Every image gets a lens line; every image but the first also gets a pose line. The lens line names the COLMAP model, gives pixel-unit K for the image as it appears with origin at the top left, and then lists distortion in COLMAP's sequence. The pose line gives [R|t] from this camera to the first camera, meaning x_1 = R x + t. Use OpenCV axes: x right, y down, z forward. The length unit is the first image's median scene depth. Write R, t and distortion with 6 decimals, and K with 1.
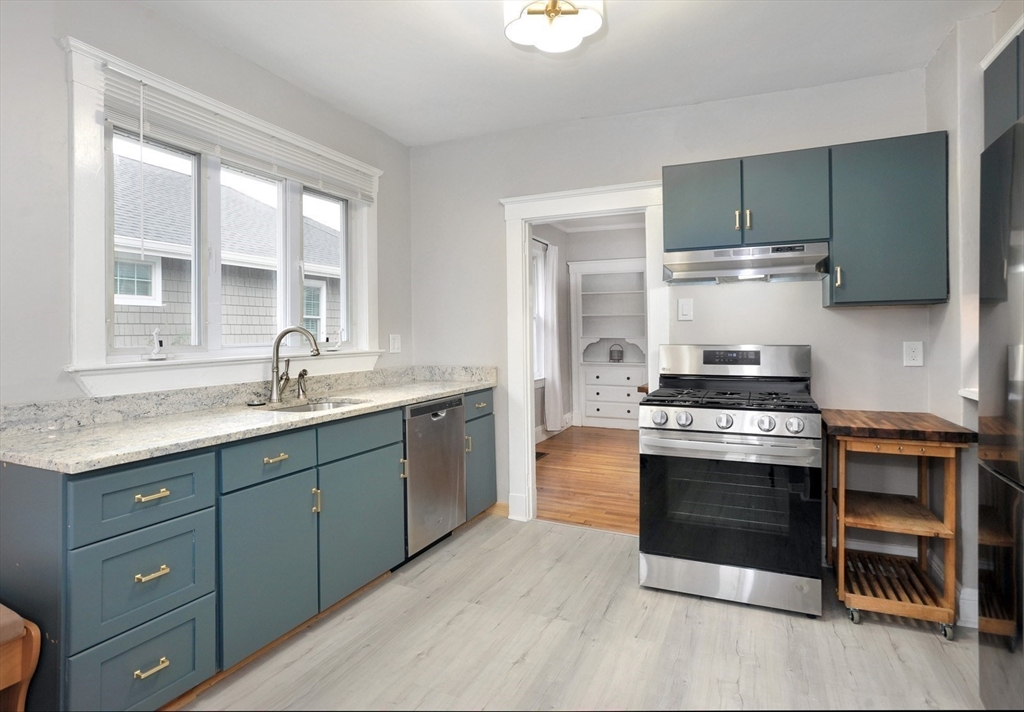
lens RADIAL K [[562.0, 0, 500.2], [0, 562.0, 335.1], [0, 0, 1]] dist [-0.003179, 0.000472]
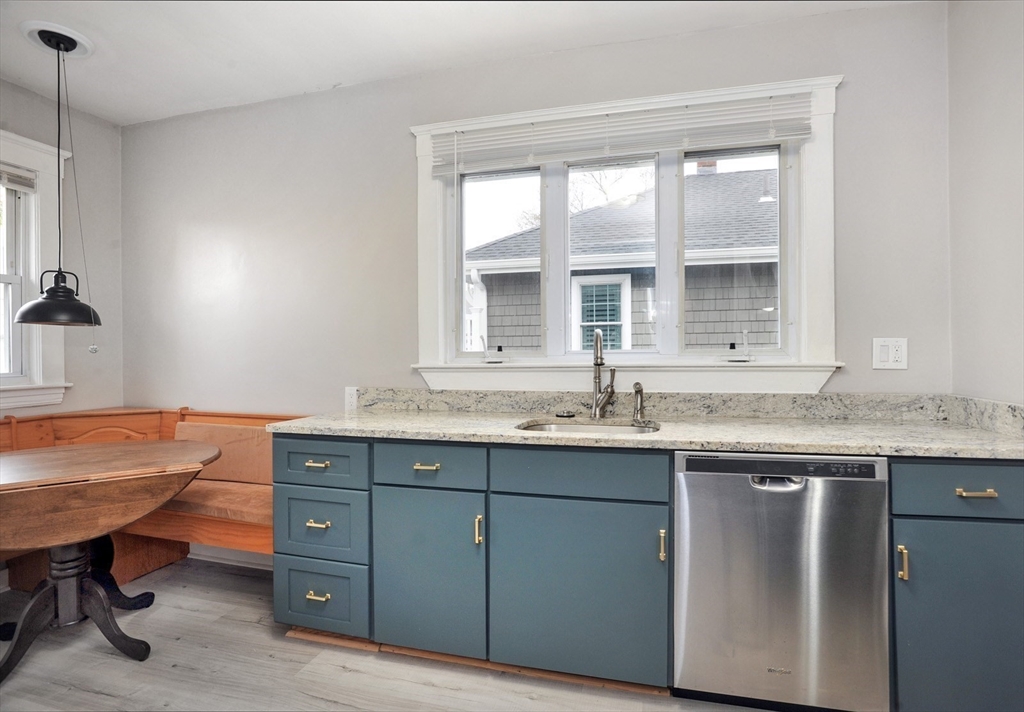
lens RADIAL K [[525.2, 0, 510.6], [0, 525.2, 344.0], [0, 0, 1]] dist [-0.063844, 0.026293]
pose [[0.167786, -0.004010, -0.985815, 0.373631], [0.004419, 0.999985, -0.003315, 0.007942], [0.985814, -0.003800, 0.167801, 0.720373]]
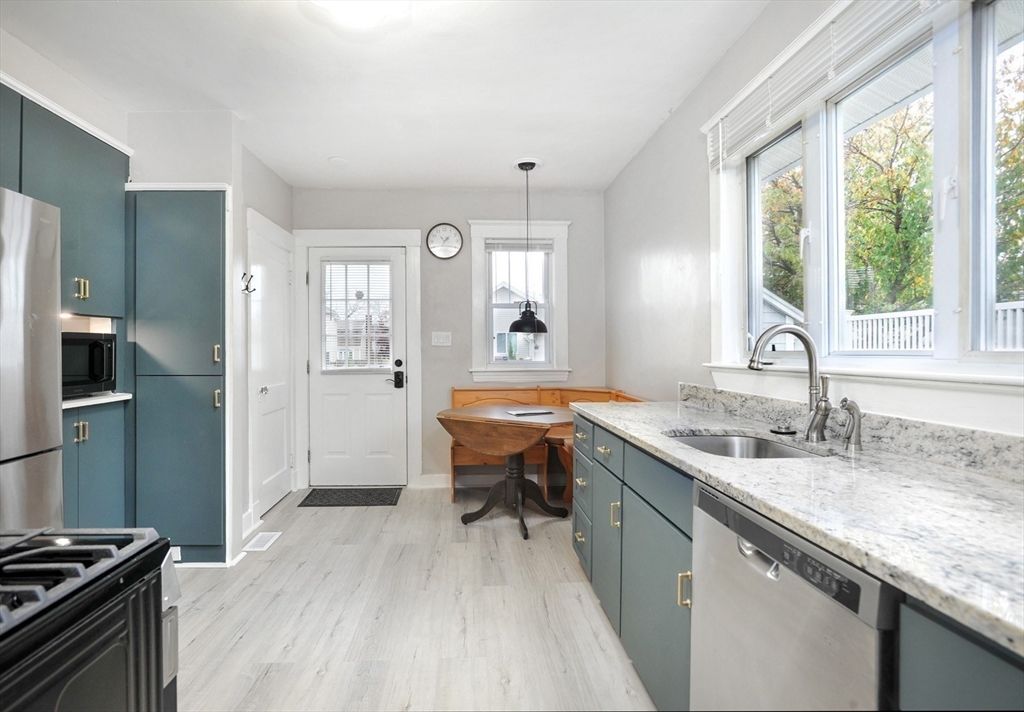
lens RADIAL K [[525.2, 0, 510.6], [0, 525.2, 344.0], [0, 0, 1]] dist [-0.063844, 0.026293]
pose [[-0.870929, 0.008717, -0.491331, 0.200838], [0.011623, 0.999928, -0.002863, 0.004685], [0.491271, -0.008204, -0.870968, 1.329745]]
